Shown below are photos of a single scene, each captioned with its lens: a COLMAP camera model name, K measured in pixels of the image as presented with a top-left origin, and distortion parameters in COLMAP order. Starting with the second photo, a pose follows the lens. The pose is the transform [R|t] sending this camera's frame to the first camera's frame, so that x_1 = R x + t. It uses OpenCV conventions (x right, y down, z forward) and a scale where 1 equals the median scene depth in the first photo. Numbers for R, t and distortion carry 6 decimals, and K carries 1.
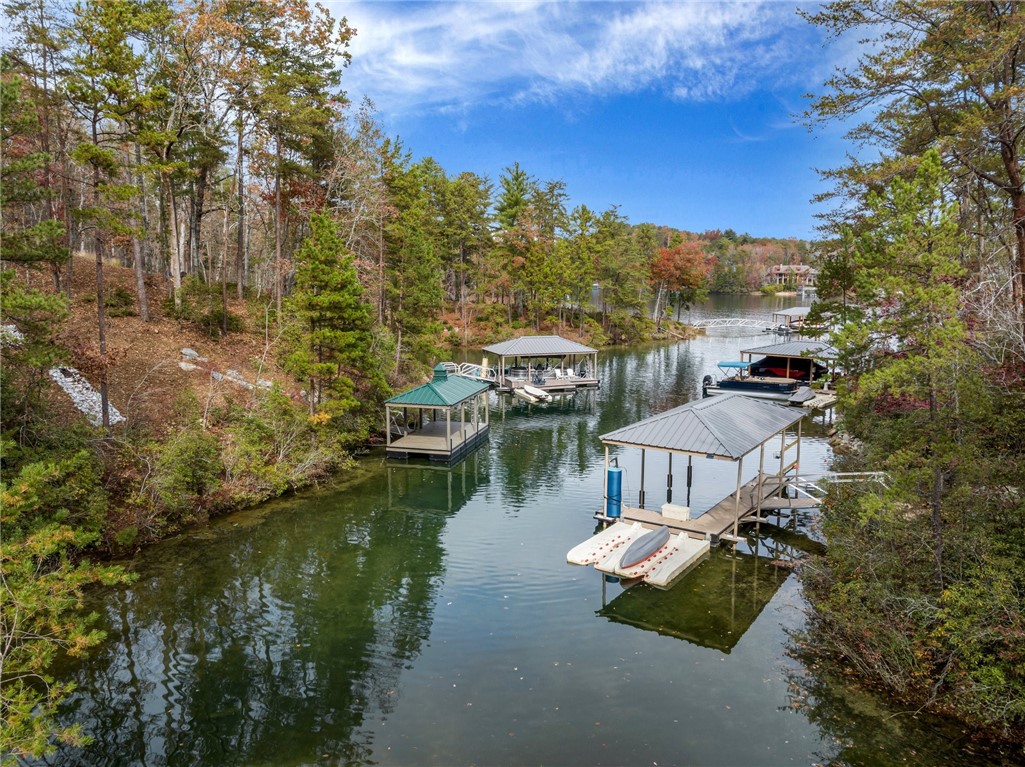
lens RADIAL K [[712.9, 0, 503.4], [0, 712.9, 378.1], [0, 0, 1]] dist [-0.060410, 0.025394]
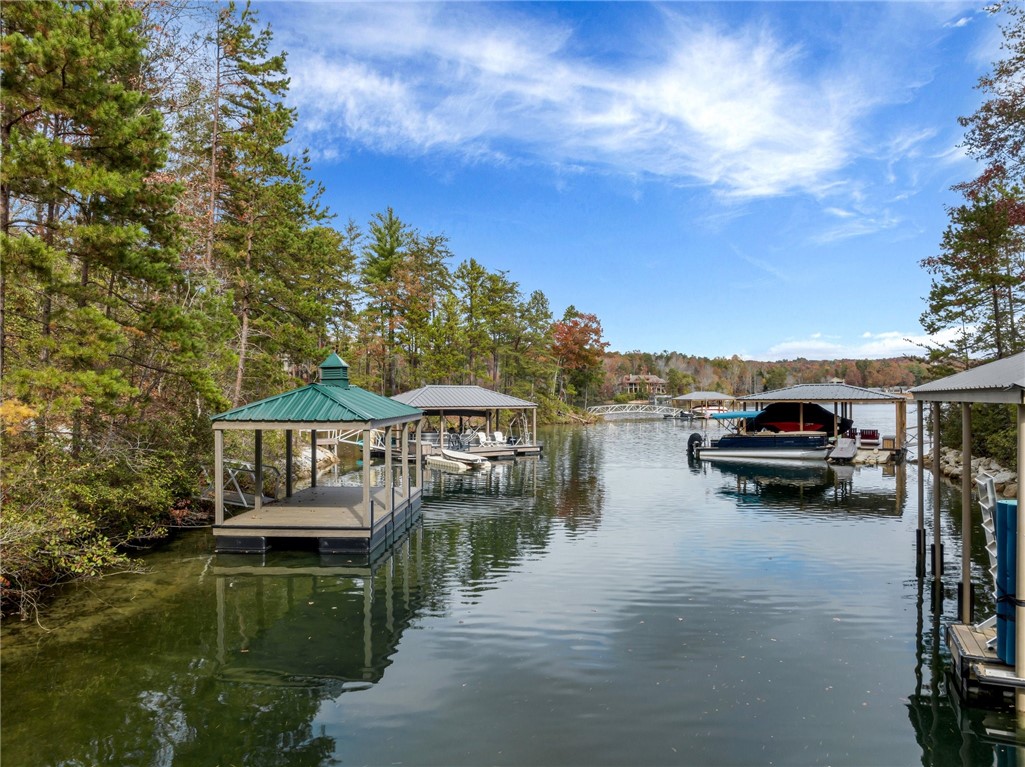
lens RADIAL K [[712.9, 0, 503.4], [0, 712.9, 378.1], [0, 0, 1]] dist [-0.060410, 0.025394]
pose [[0.975061, -0.000338, 0.221935, -0.058857], [0.038998, 0.984700, -0.169838, 0.057762], [-0.218482, 0.174257, 0.960156, 0.357783]]
